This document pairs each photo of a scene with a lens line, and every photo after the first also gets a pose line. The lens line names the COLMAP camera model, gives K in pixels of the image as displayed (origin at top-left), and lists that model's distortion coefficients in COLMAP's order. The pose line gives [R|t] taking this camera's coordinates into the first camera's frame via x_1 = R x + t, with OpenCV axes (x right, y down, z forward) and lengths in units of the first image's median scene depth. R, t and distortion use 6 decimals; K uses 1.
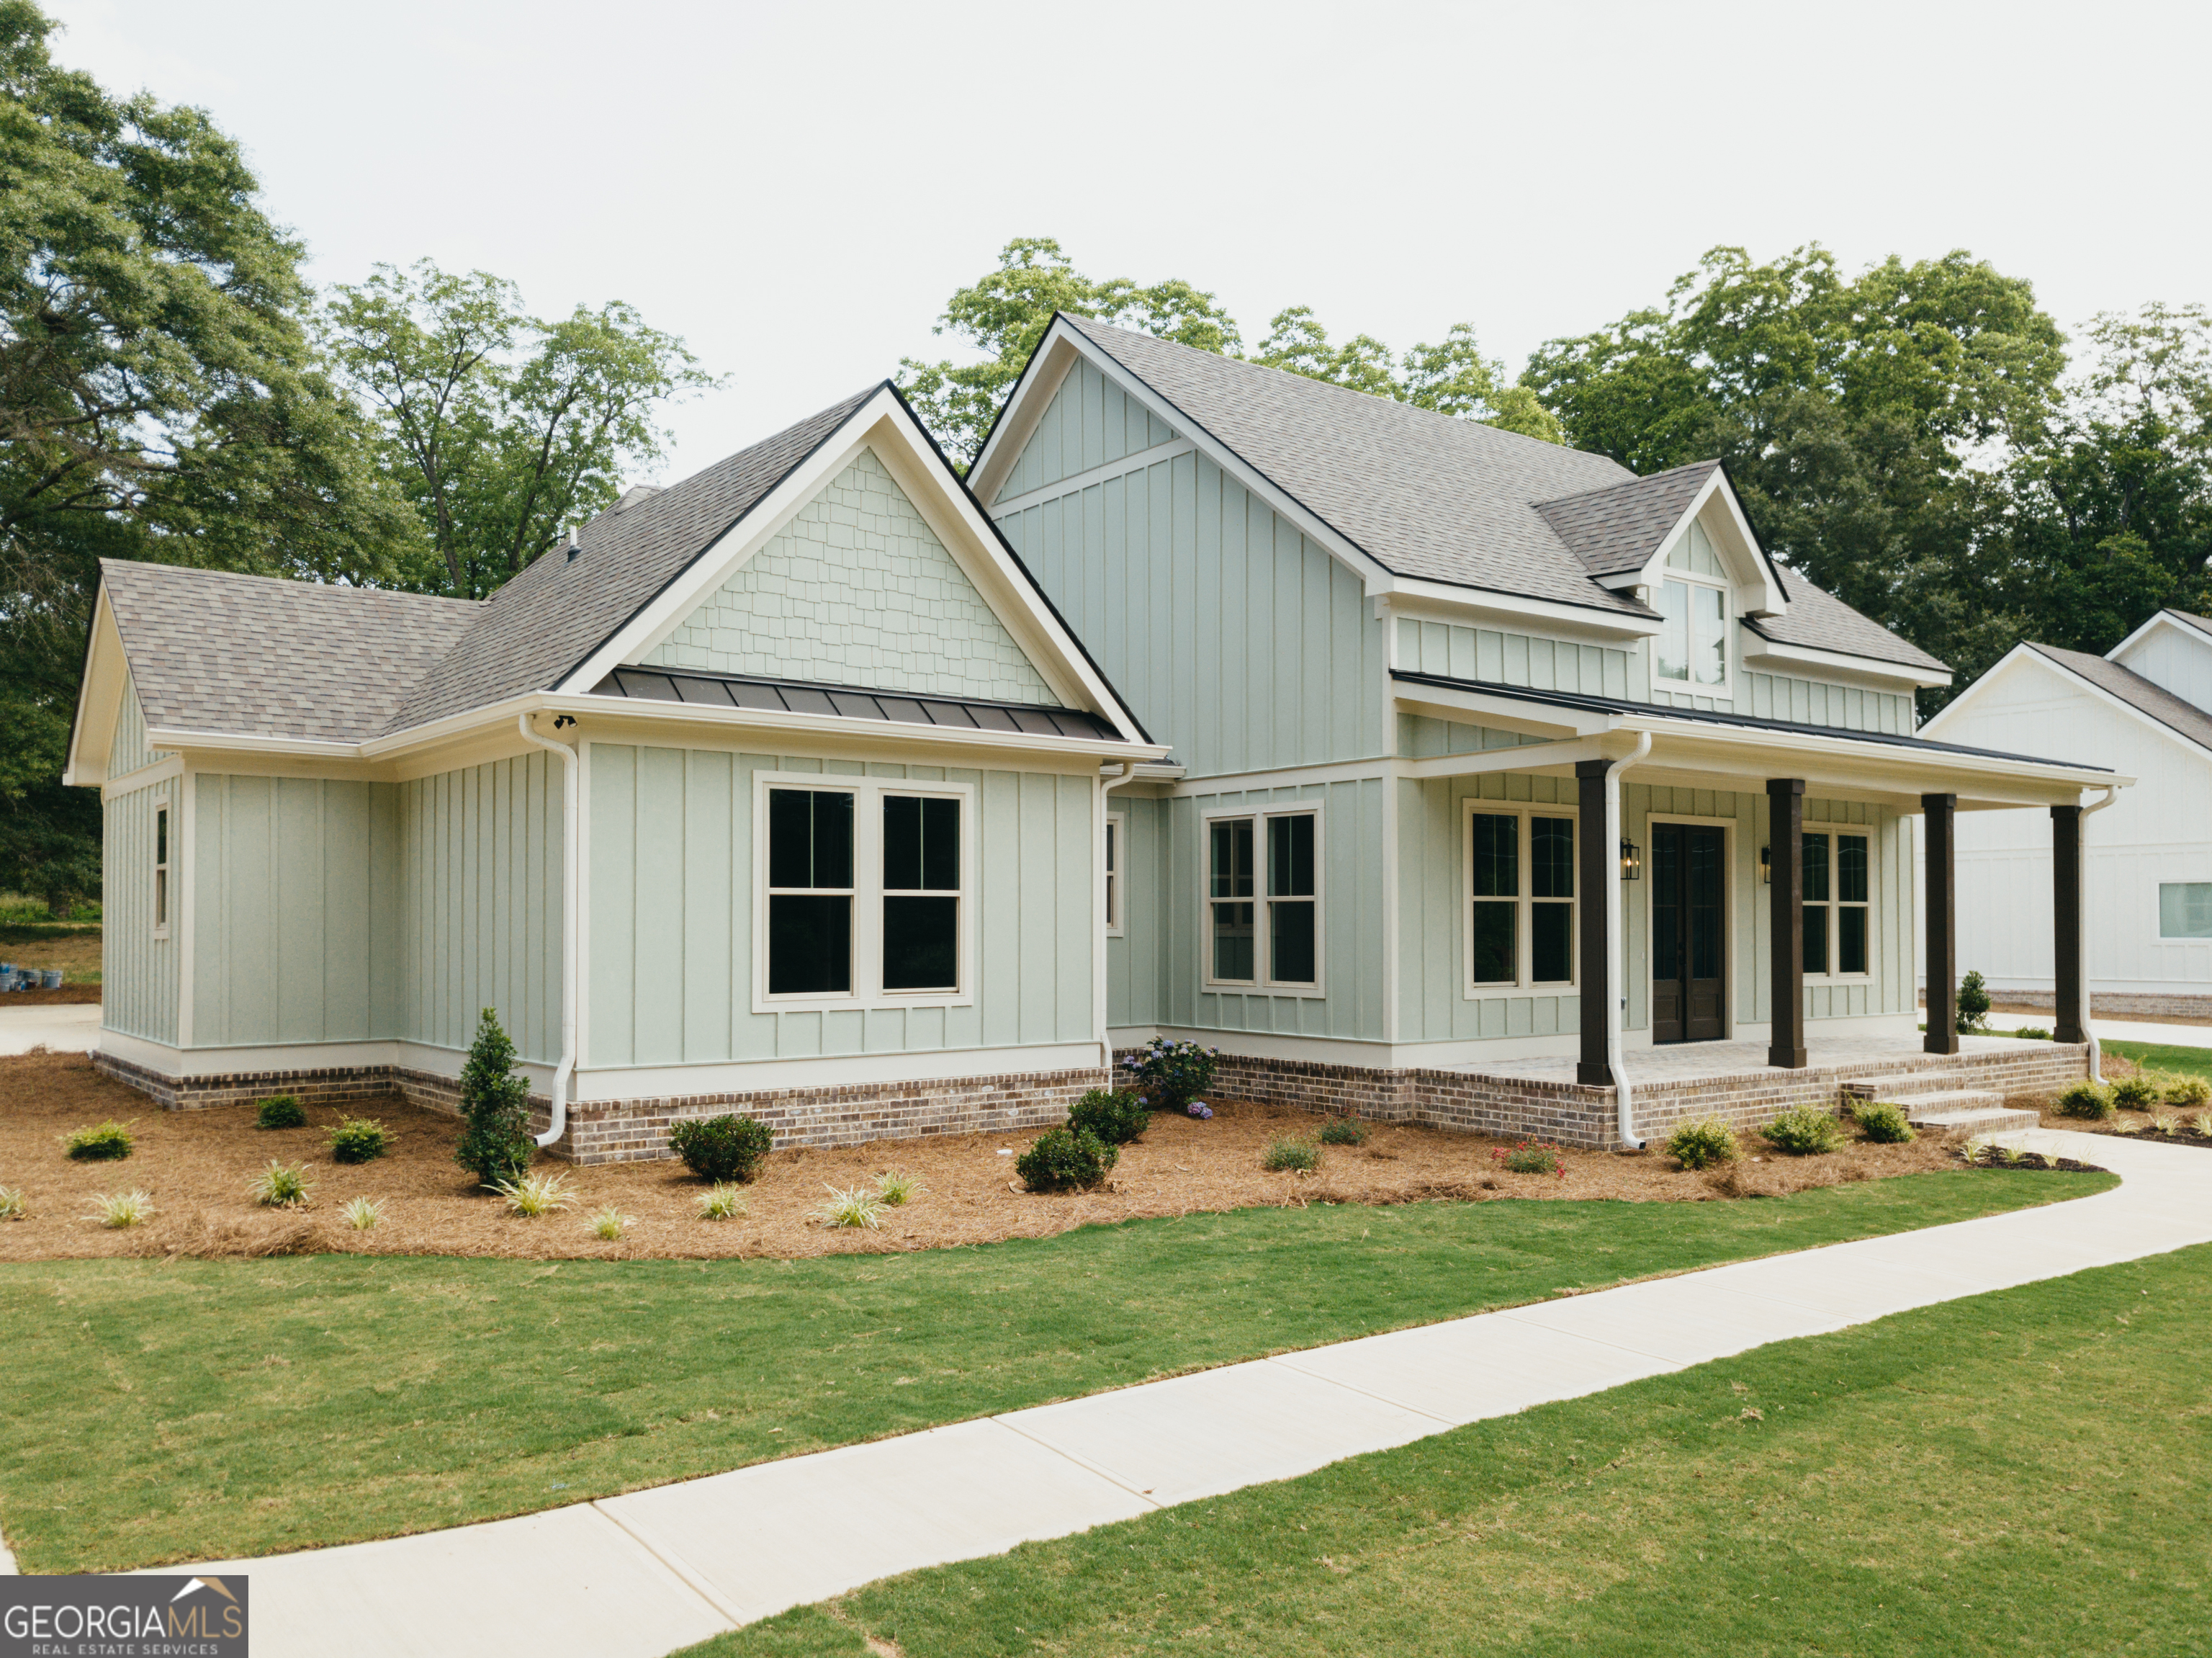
lens RADIAL K [[1754.3, 0, 1106.0], [0, 1754.3, 829.0], [0, 0, 1]] dist [0.012643, -0.003117]
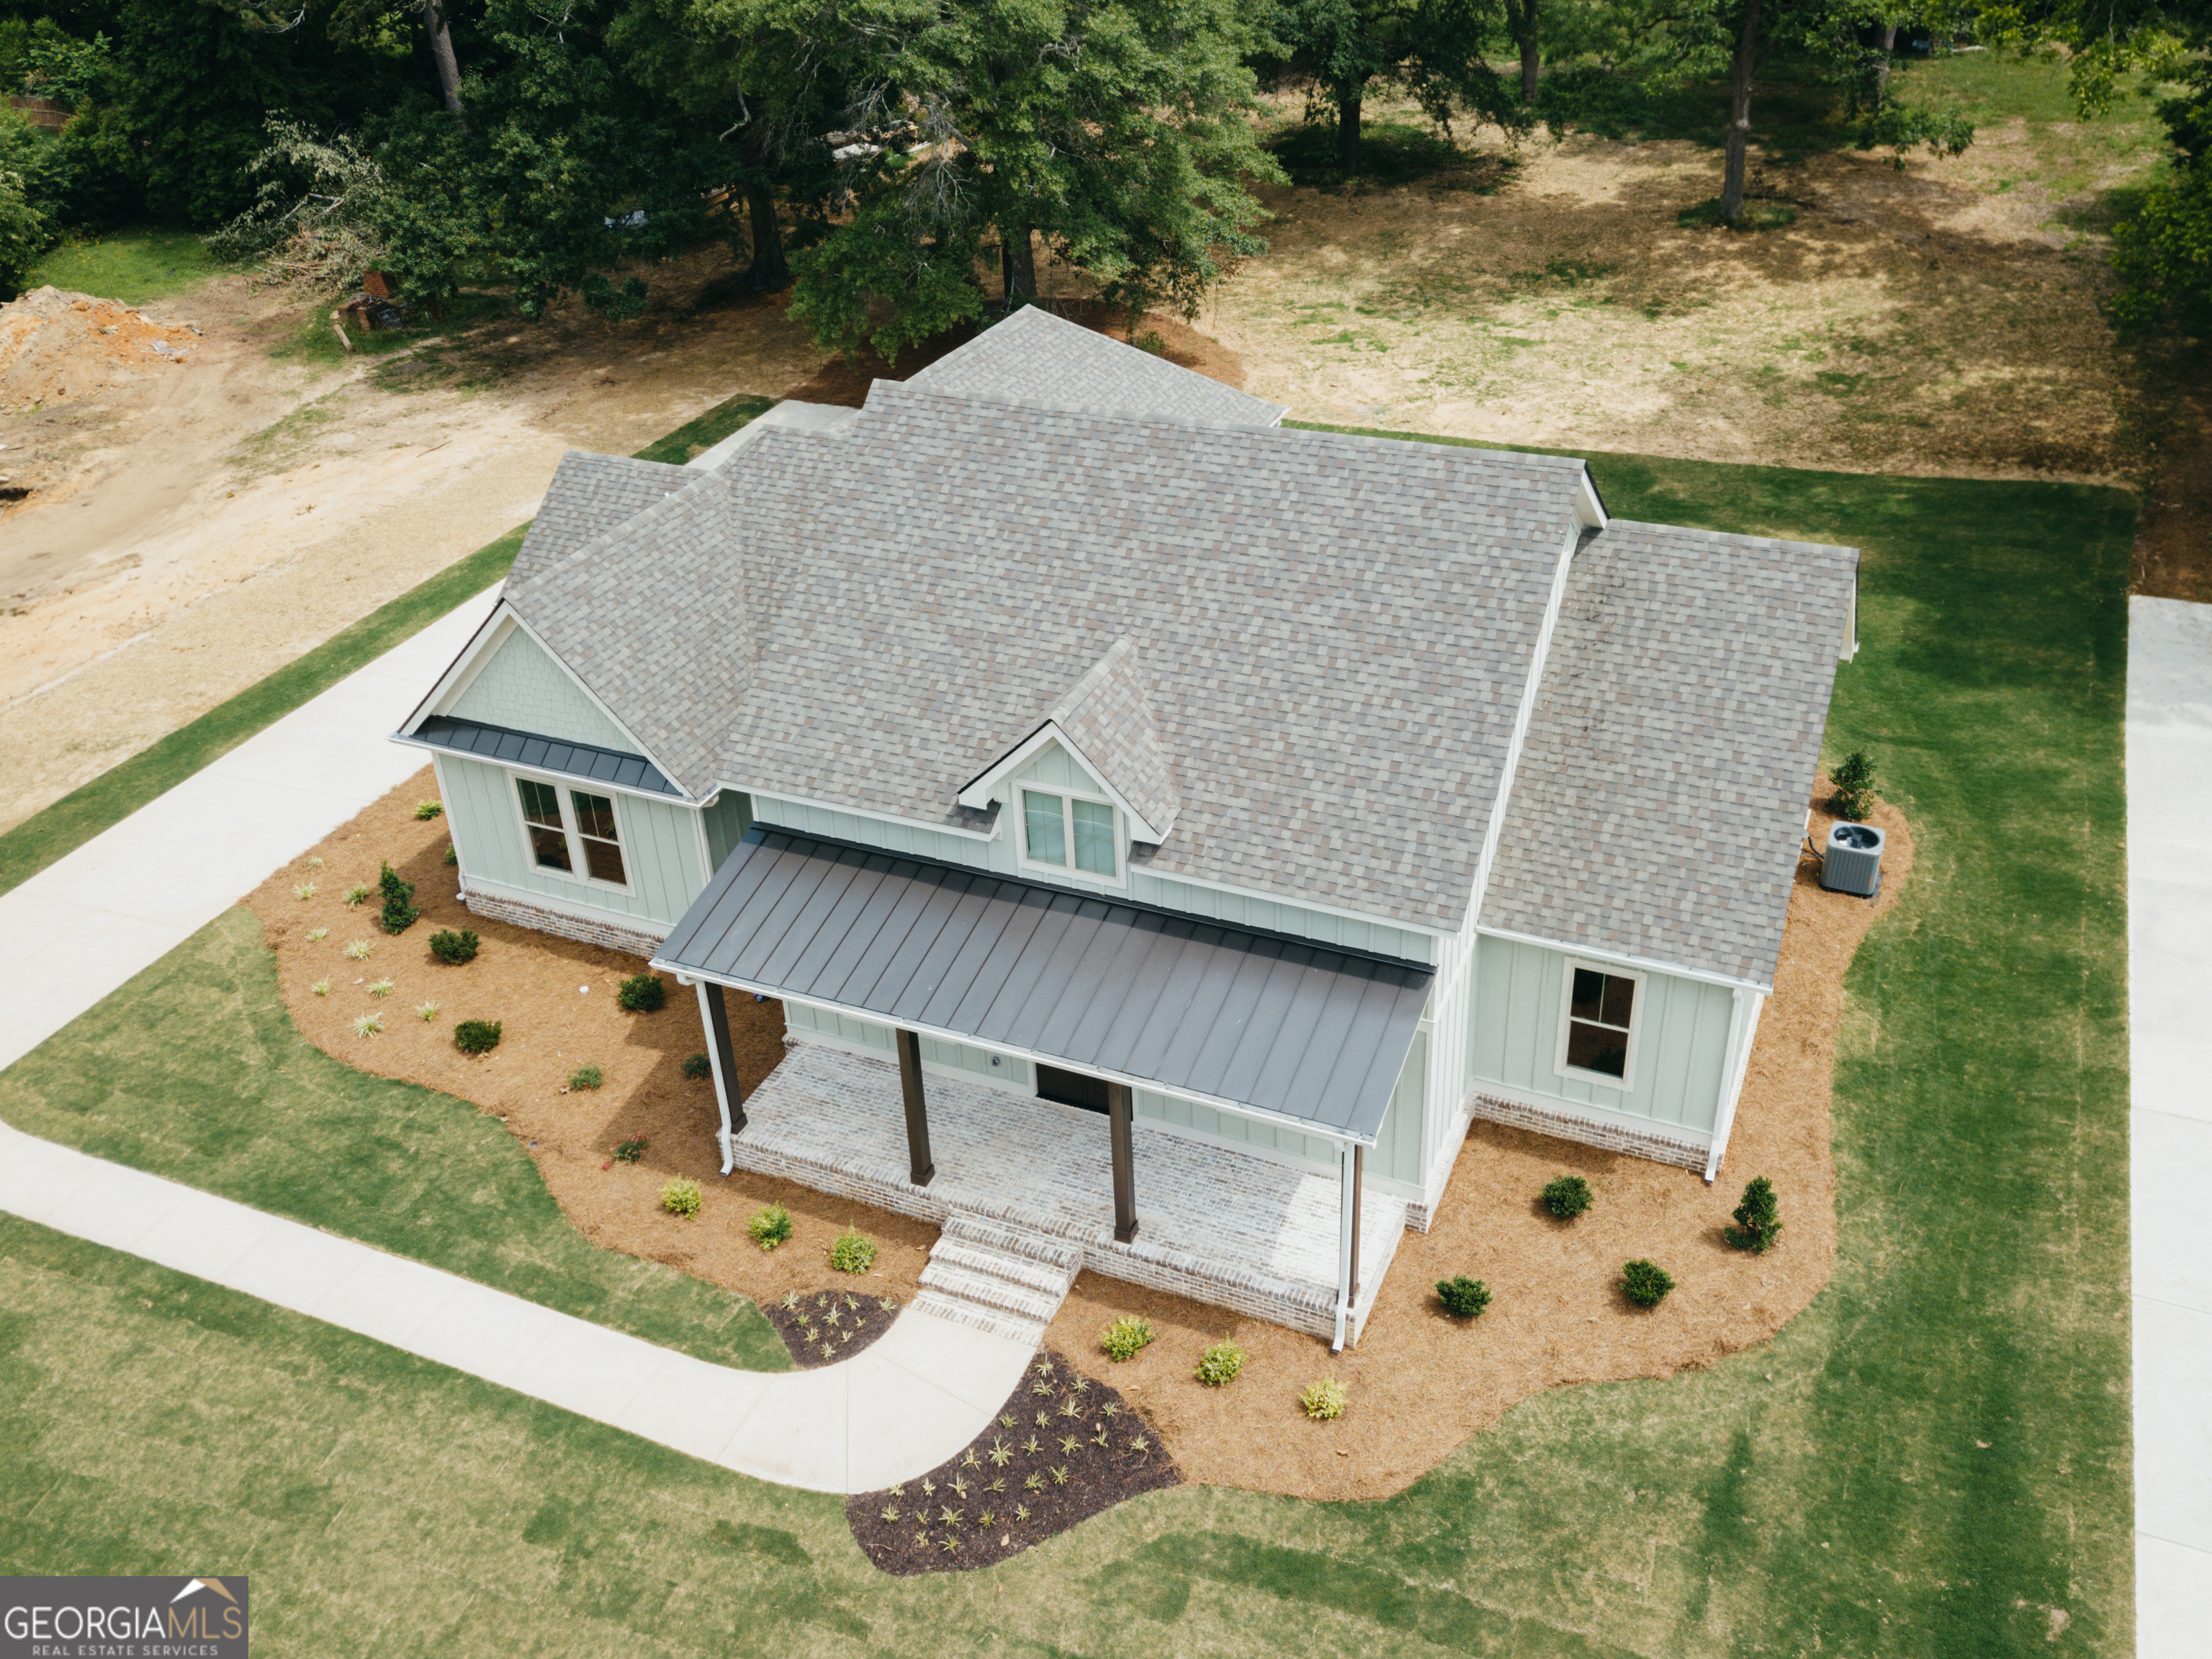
lens RADIAL K [[1954.1, 0, 1155.2], [0, 1954.1, 741.4], [0, 0, 1]] dist [0.054739, -0.071336]
pose [[0.489978, 0.414864, -0.766687, 1.728945], [0.077571, 0.855257, 0.512365, -1.067332], [0.868277, -0.310520, 0.386876, 0.747656]]
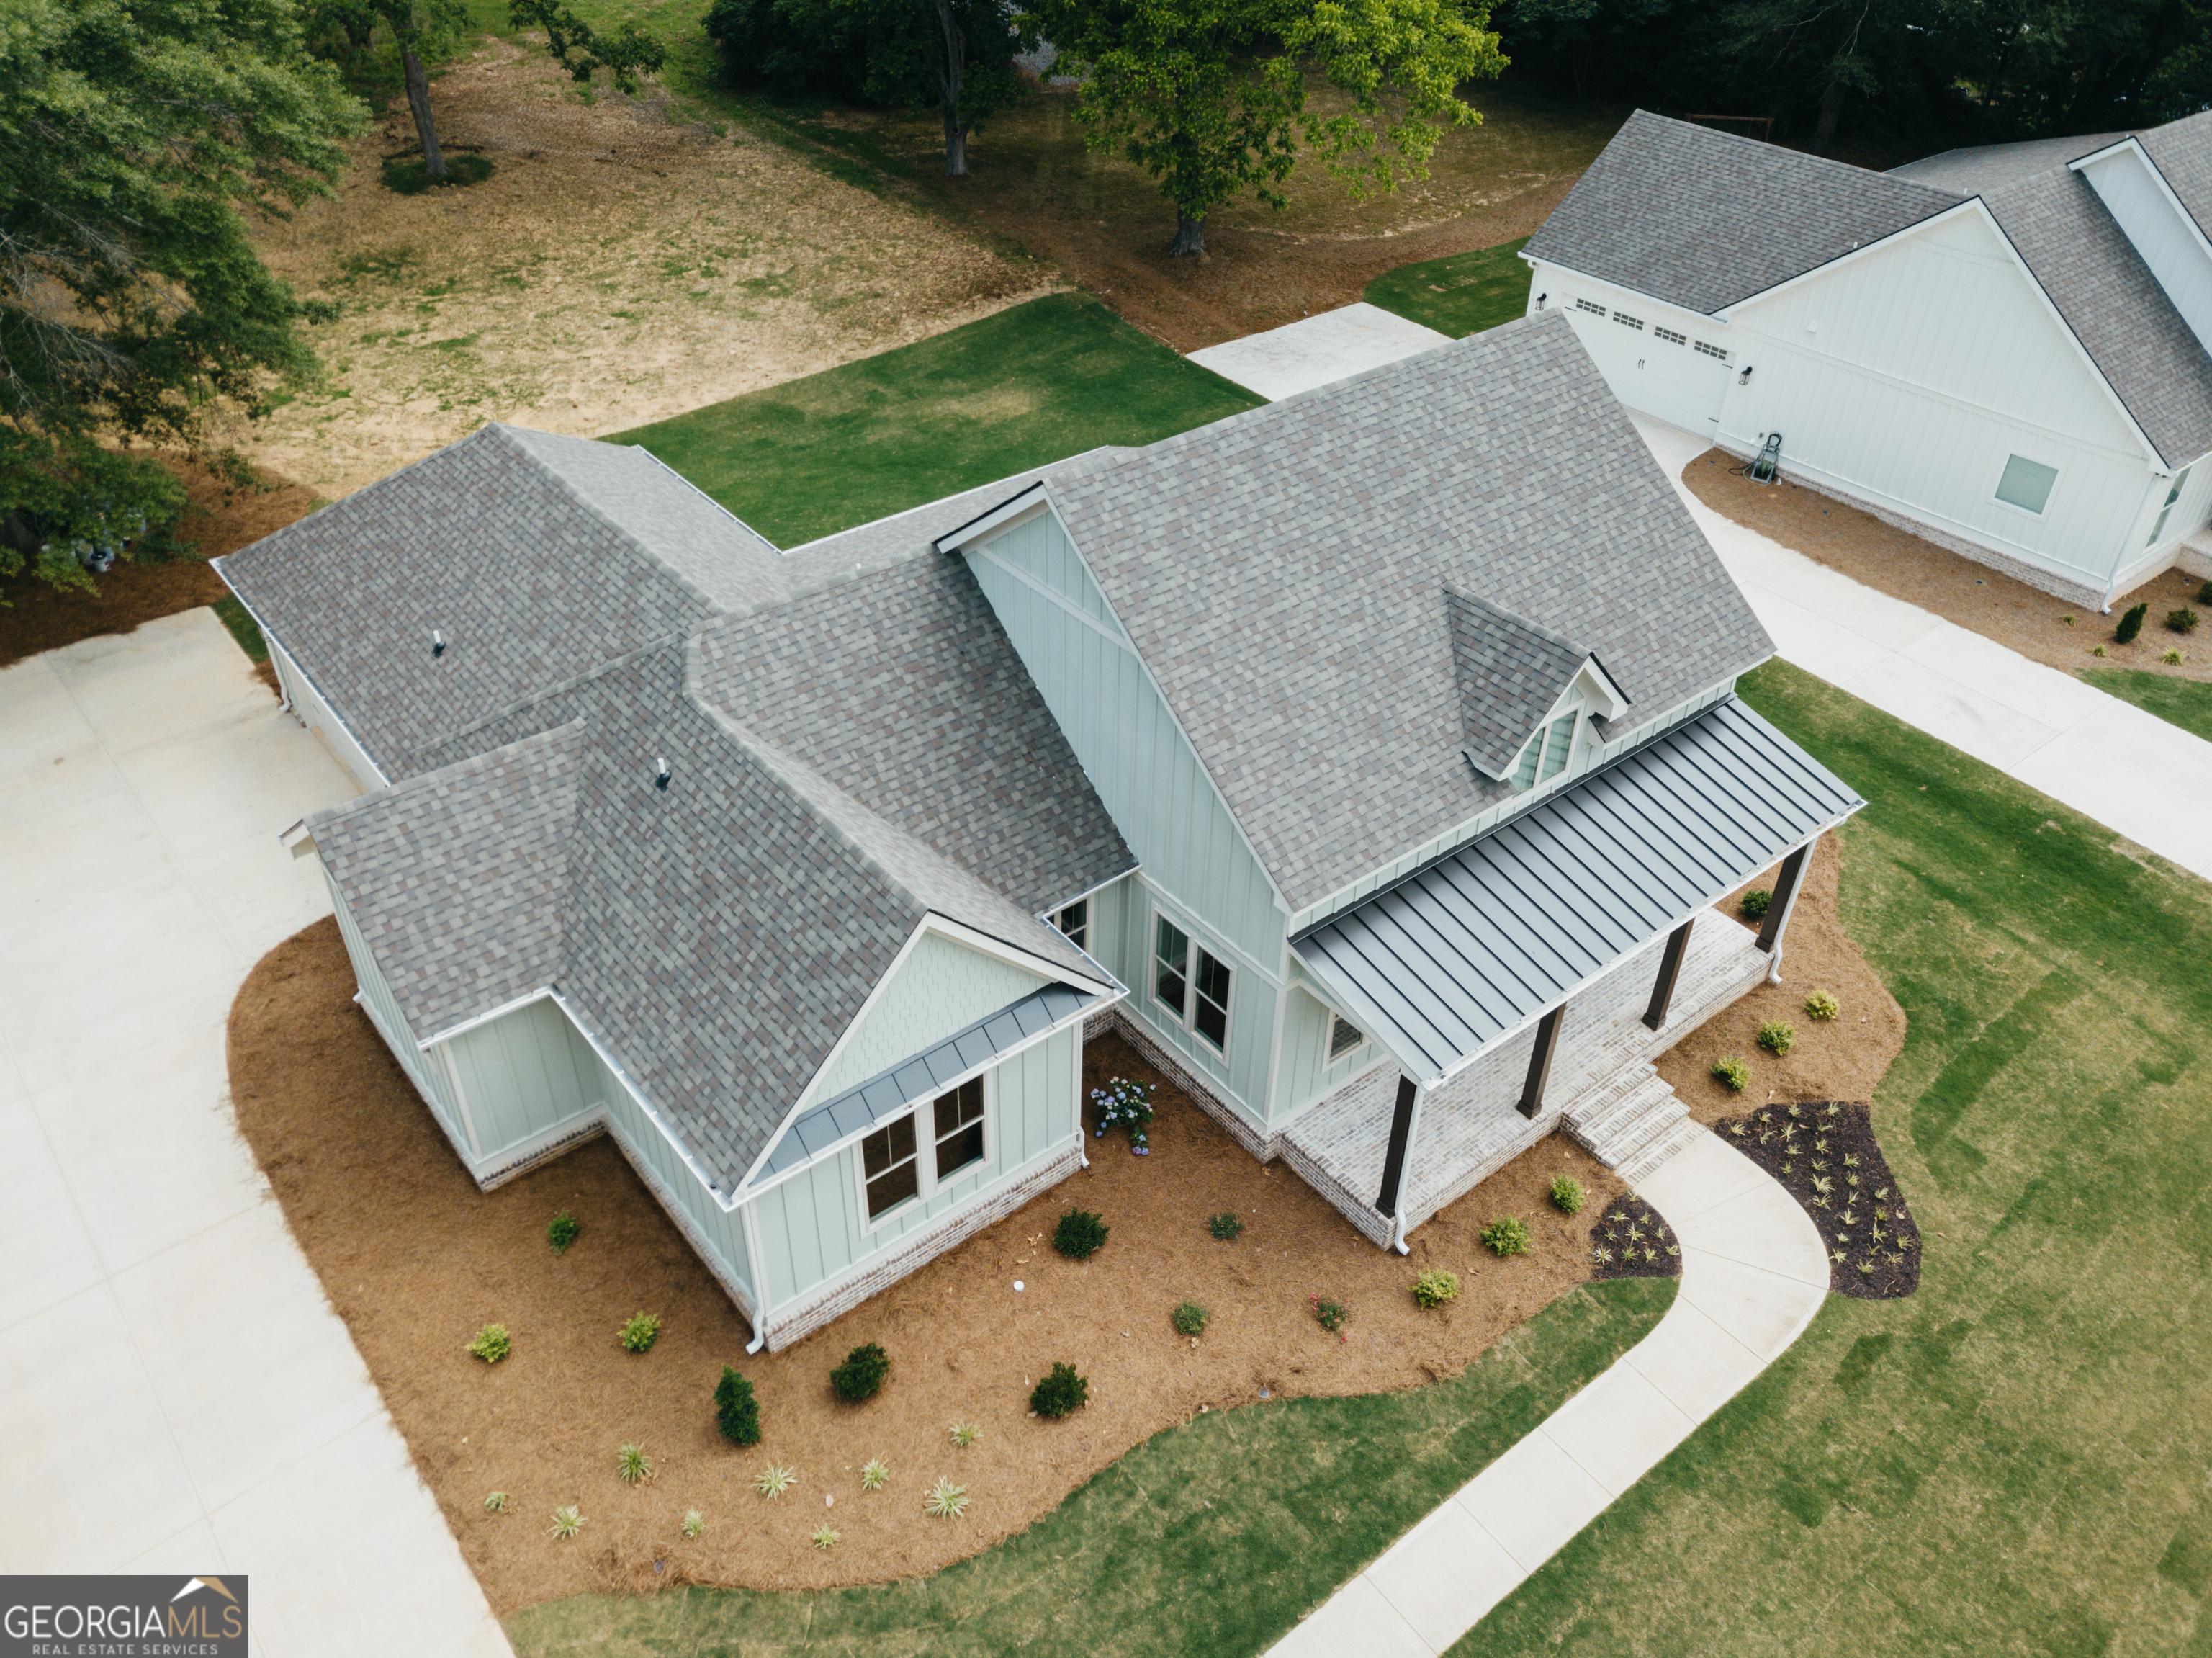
lens RADIAL K [[1682.5, 0, 1106.0], [0, 1682.5, 829.0], [0, 0, 1]] dist [0.016145, -0.000577]
pose [[0.999596, 0.003608, 0.028185, -0.021062], [-0.021121, 0.757865, 0.652069, -1.123366], [-0.019008, -0.652401, 0.757636, 0.064367]]
